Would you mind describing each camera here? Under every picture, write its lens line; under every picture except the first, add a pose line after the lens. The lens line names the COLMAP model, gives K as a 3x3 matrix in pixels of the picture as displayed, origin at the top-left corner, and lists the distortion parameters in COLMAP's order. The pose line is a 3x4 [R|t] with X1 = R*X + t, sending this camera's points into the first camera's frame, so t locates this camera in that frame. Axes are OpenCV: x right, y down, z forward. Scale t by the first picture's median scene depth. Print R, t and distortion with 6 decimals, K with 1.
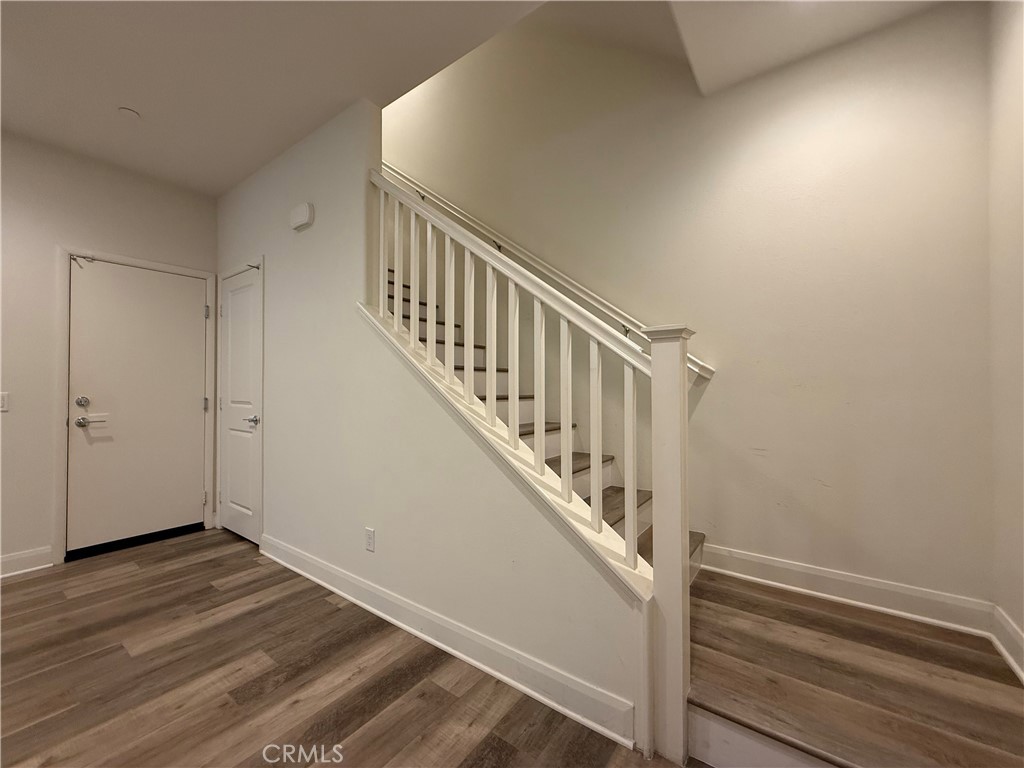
lens RADIAL K [[409.4, 0, 509.3], [0, 409.4, 385.2], [0, 0, 1]] dist [-0.002095, 0.000673]
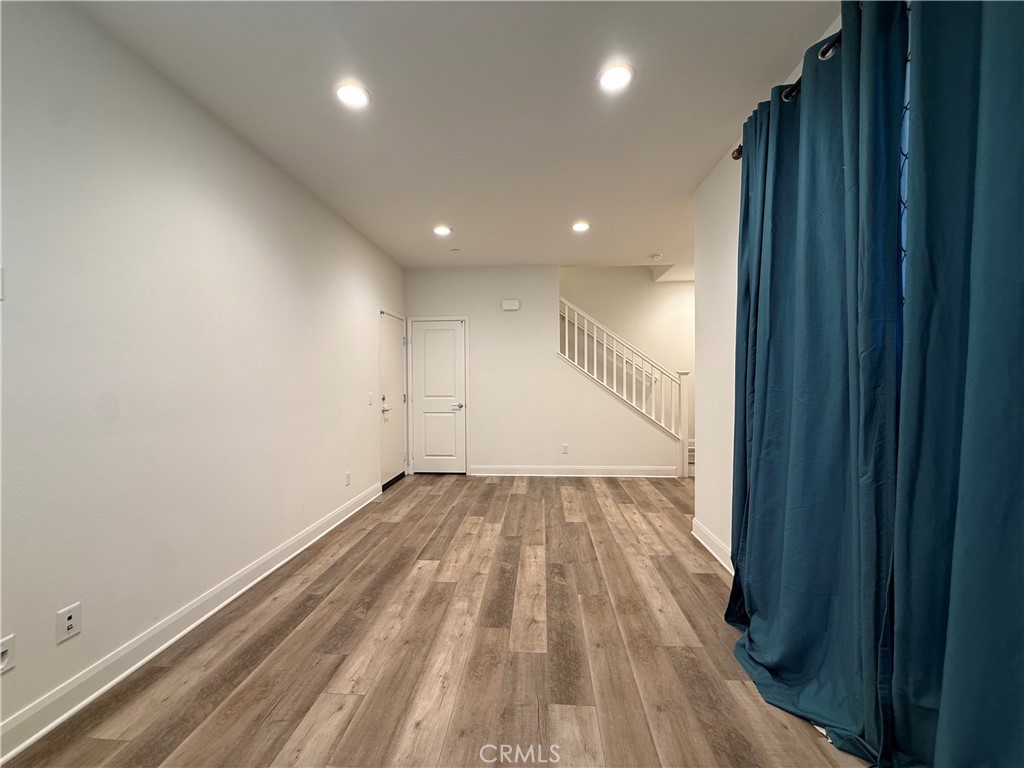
lens RADIAL K [[409.4, 0, 511.3], [0, 409.4, 381.1], [0, 0, 1]] dist [-0.002095, 0.000673]
pose [[0.848443, -0.005130, 0.529262, -2.100637], [0.004252, 0.999987, 0.002877, -0.042247], [-0.529270, -0.000191, 0.848454, -1.004751]]
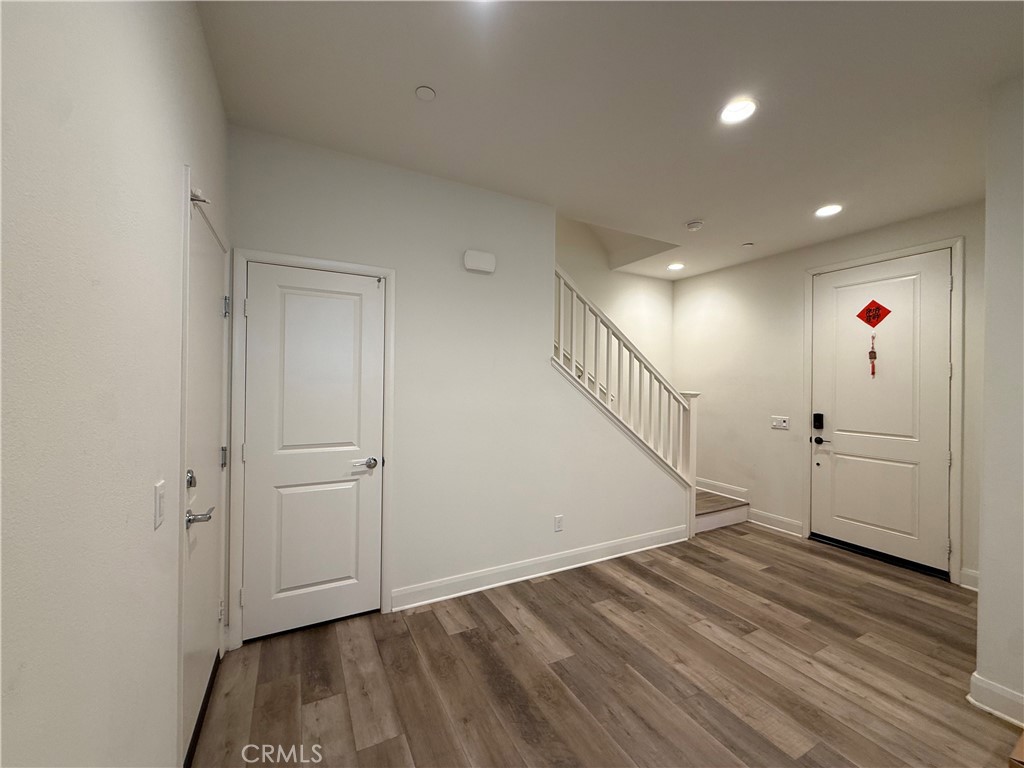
lens RADIAL K [[409.4, 0, 510.8], [0, 409.4, 382.8], [0, 0, 1]] dist [-0.002095, 0.000673]
pose [[0.439998, 0.010120, 0.897942, -1.875096], [-0.013241, 0.999901, -0.004781, -0.116832], [-0.897901, -0.009786, 0.440088, 0.573410]]
